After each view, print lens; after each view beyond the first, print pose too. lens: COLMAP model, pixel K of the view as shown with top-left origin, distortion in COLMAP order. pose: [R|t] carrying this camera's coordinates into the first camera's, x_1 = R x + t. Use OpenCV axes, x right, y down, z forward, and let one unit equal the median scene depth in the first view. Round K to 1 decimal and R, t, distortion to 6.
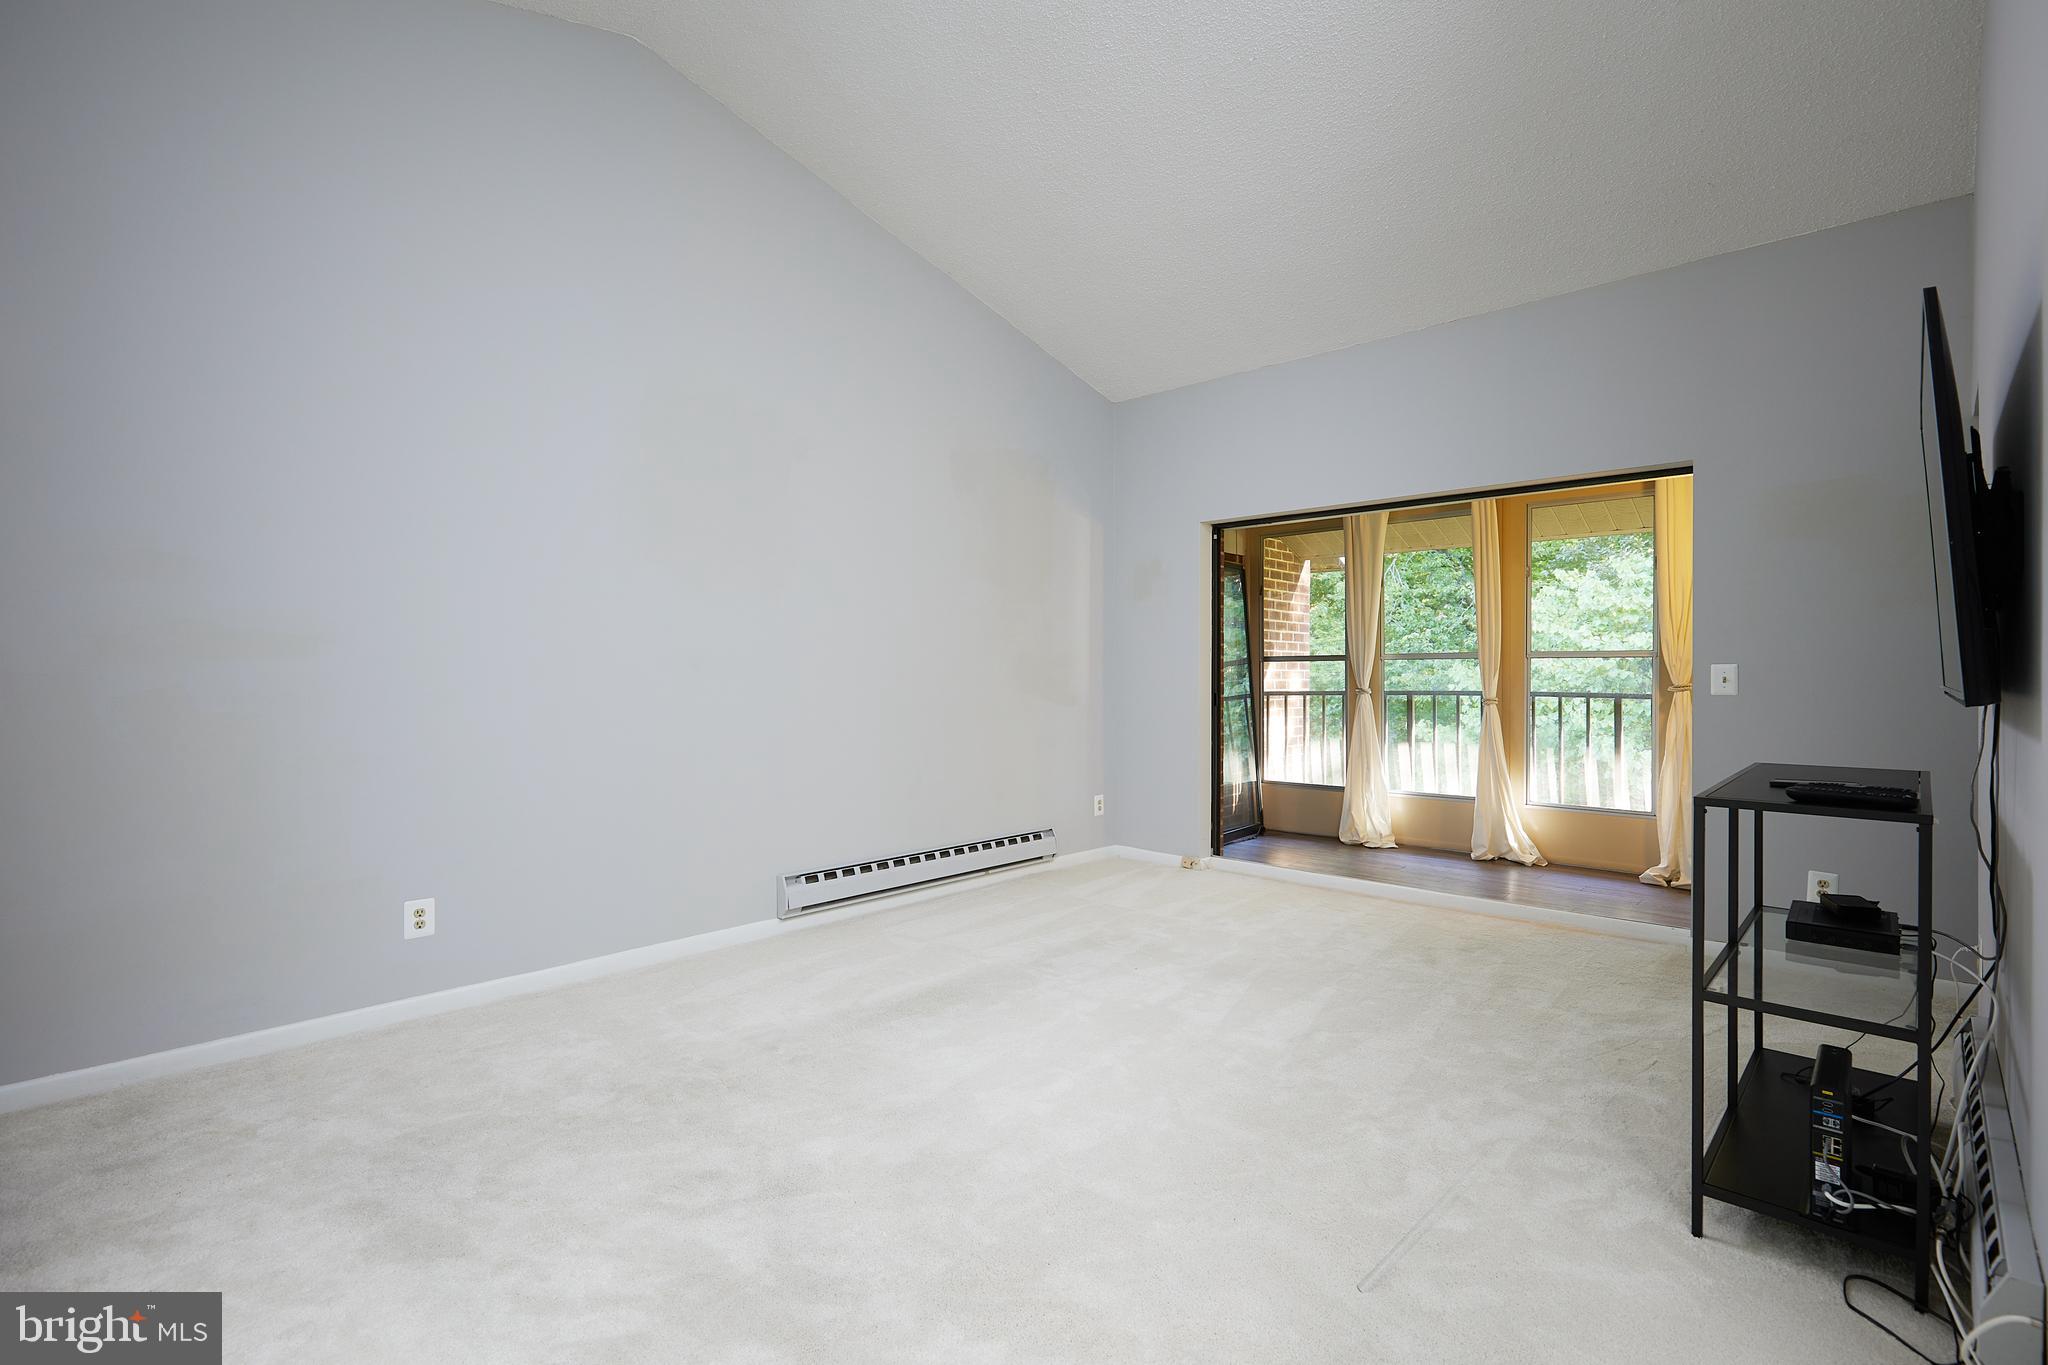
lens RADIAL K [[945.7, 0, 1024.0], [0, 945.7, 682.5], [0, 0, 1]] dist [0.008534, 0.000157]
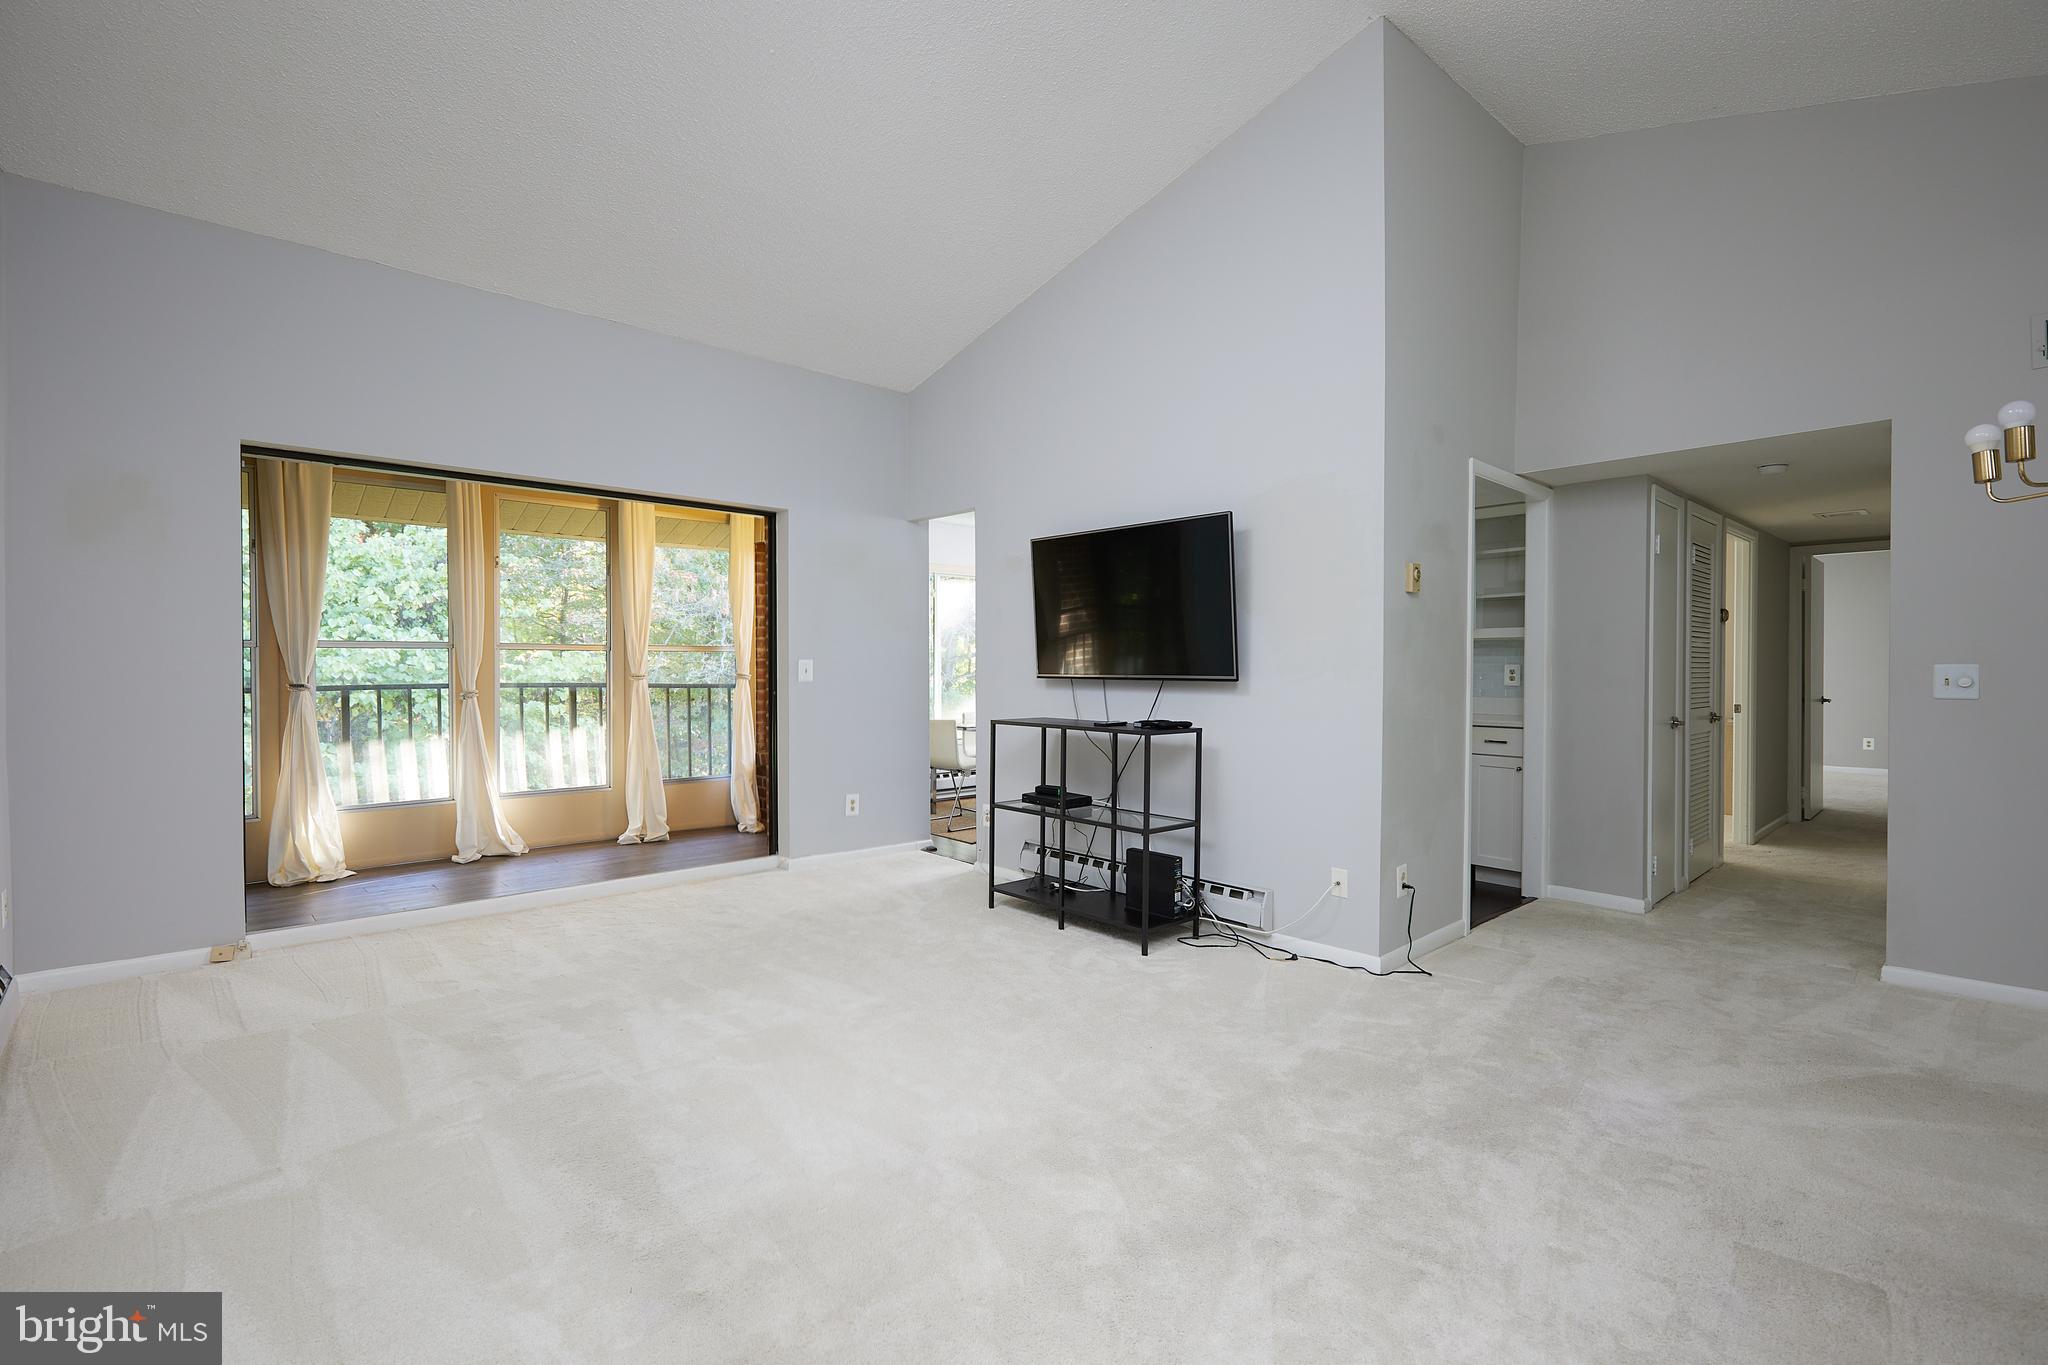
lens RADIAL K [[945.7, 0, 1024.0], [0, 945.7, 682.5], [0, 0, 1]] dist [0.008534, 0.000157]
pose [[0.075314, -0.017065, 0.997014, -0.436899], [0.007393, 0.999836, 0.016555, -0.004154], [-0.997132, 0.006124, 0.075427, 0.390906]]
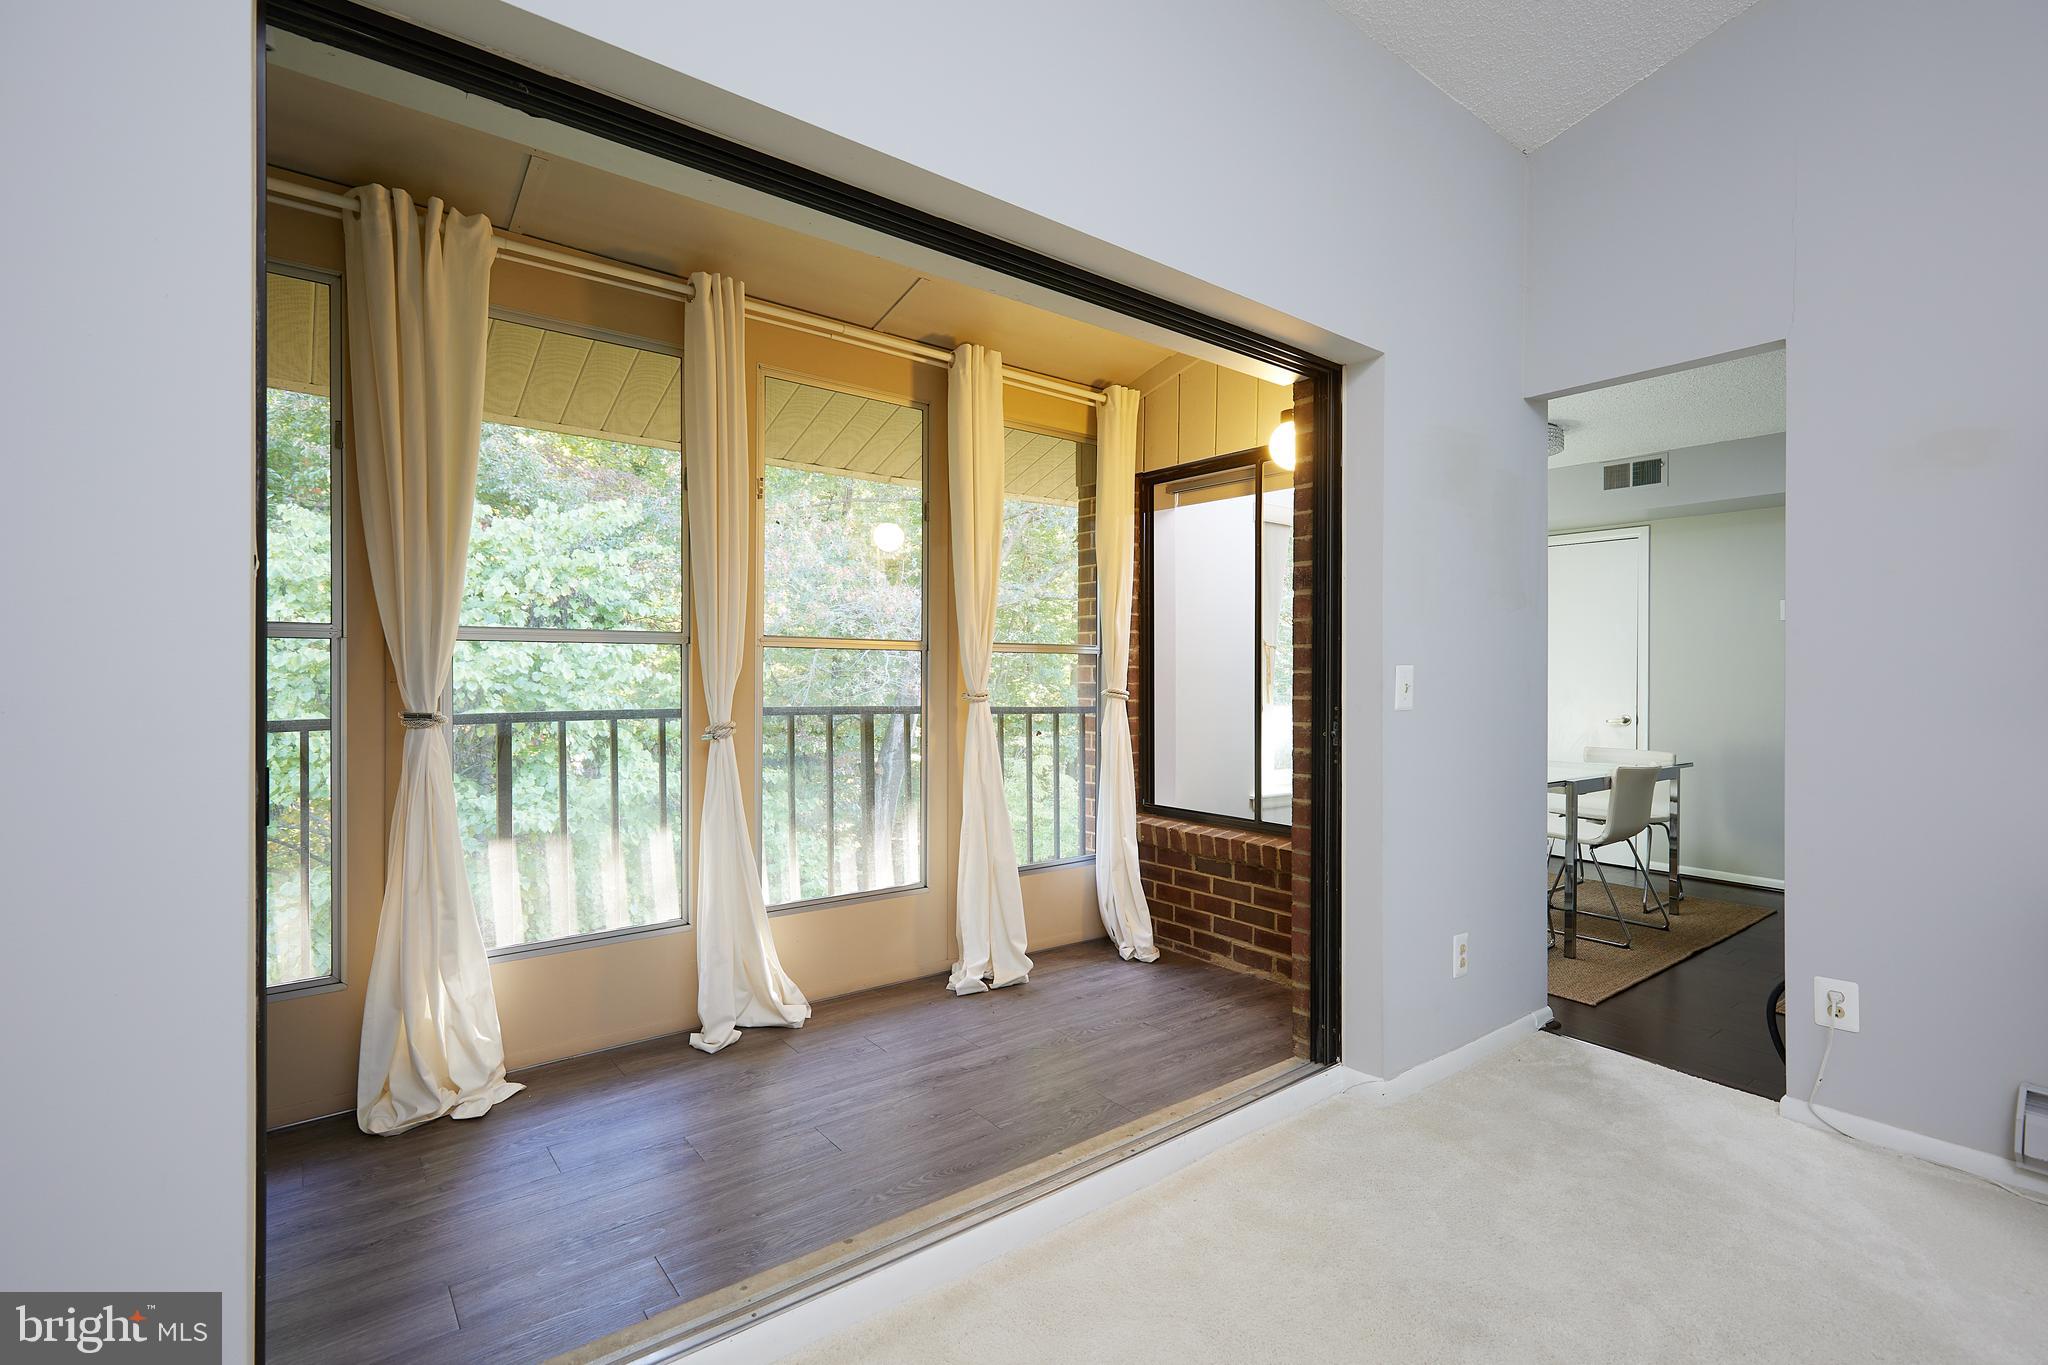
lens RADIAL K [[945.7, 0, 1024.0], [0, 945.7, 682.5], [0, 0, 1]] dist [0.008534, 0.000157]
pose [[0.153418, -0.008721, 0.988123, 0.013820], [0.005283, 0.999954, 0.008005, -0.009584], [-0.988147, 0.003992, 0.153457, 0.797418]]
